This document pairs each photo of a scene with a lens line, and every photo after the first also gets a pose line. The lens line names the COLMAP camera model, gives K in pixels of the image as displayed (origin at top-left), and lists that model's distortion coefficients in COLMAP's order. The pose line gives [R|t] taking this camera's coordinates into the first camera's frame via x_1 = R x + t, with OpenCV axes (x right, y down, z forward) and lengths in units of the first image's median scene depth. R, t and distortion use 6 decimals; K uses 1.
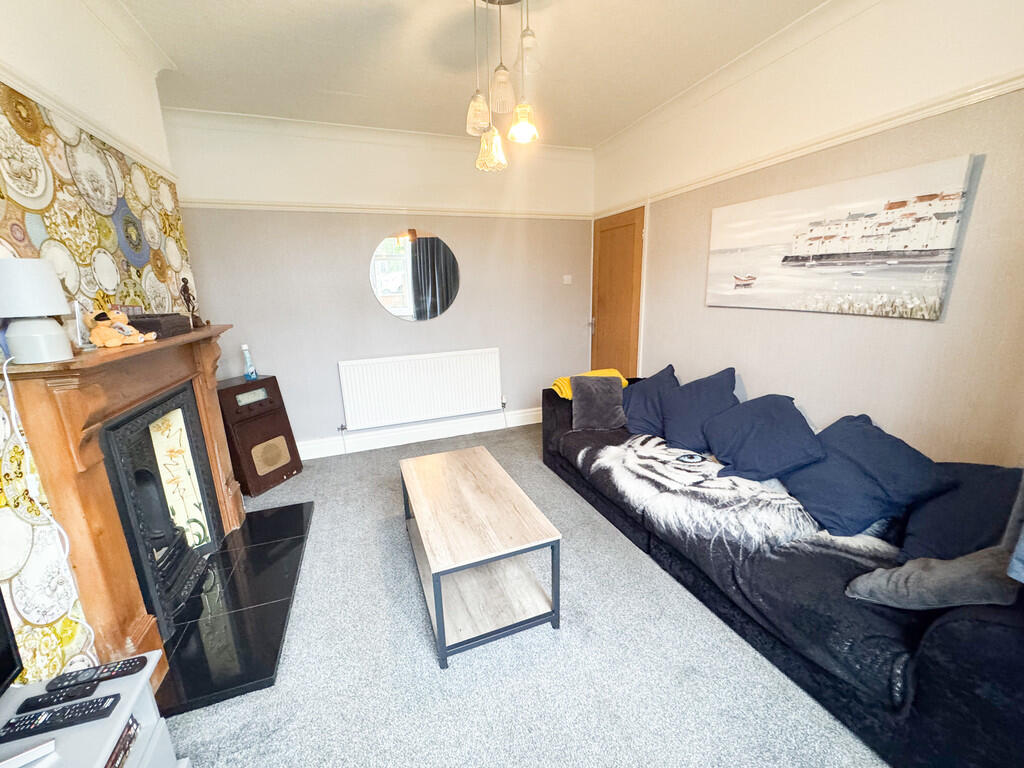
lens RADIAL K [[406.8, 0, 512.3], [0, 406.8, 386.7], [0, 0, 1]] dist [0.000830, 0.000026]
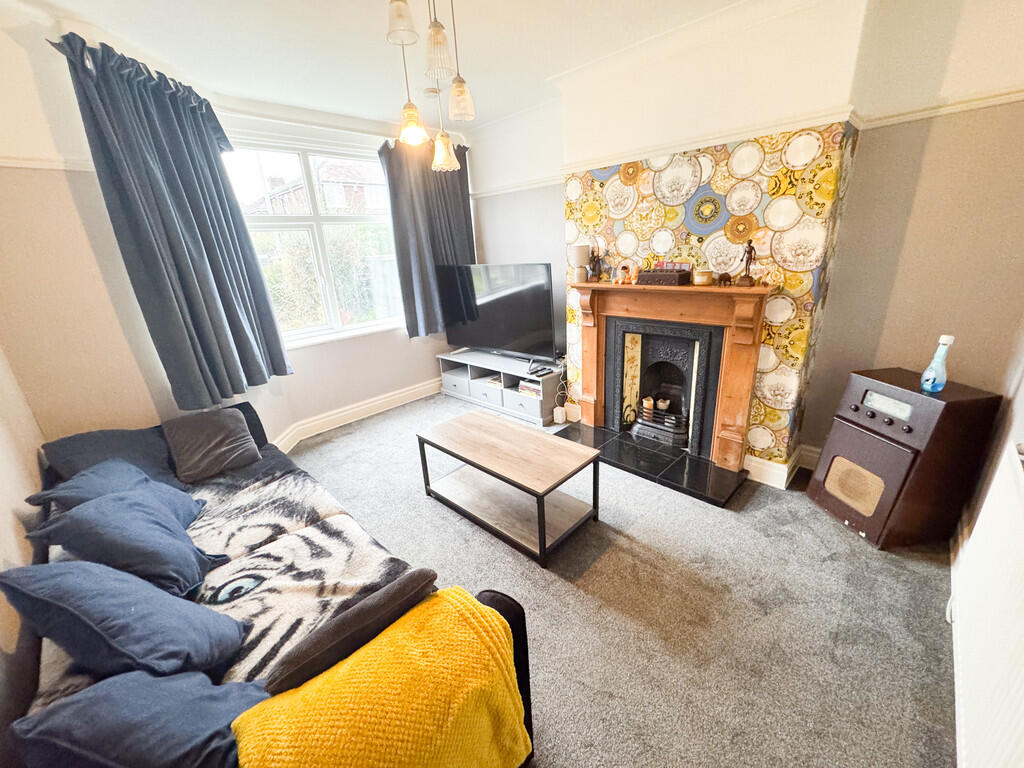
lens RADIAL K [[406.8, 0, 512.3], [0, 406.8, 386.7], [0, 0, 1]] dist [0.000830, 0.000026]
pose [[-0.900985, 0.216202, -0.376142, 0.235954], [-0.019747, 0.845651, 0.533371, -0.456503], [0.433400, 0.487987, -0.757649, 1.584661]]
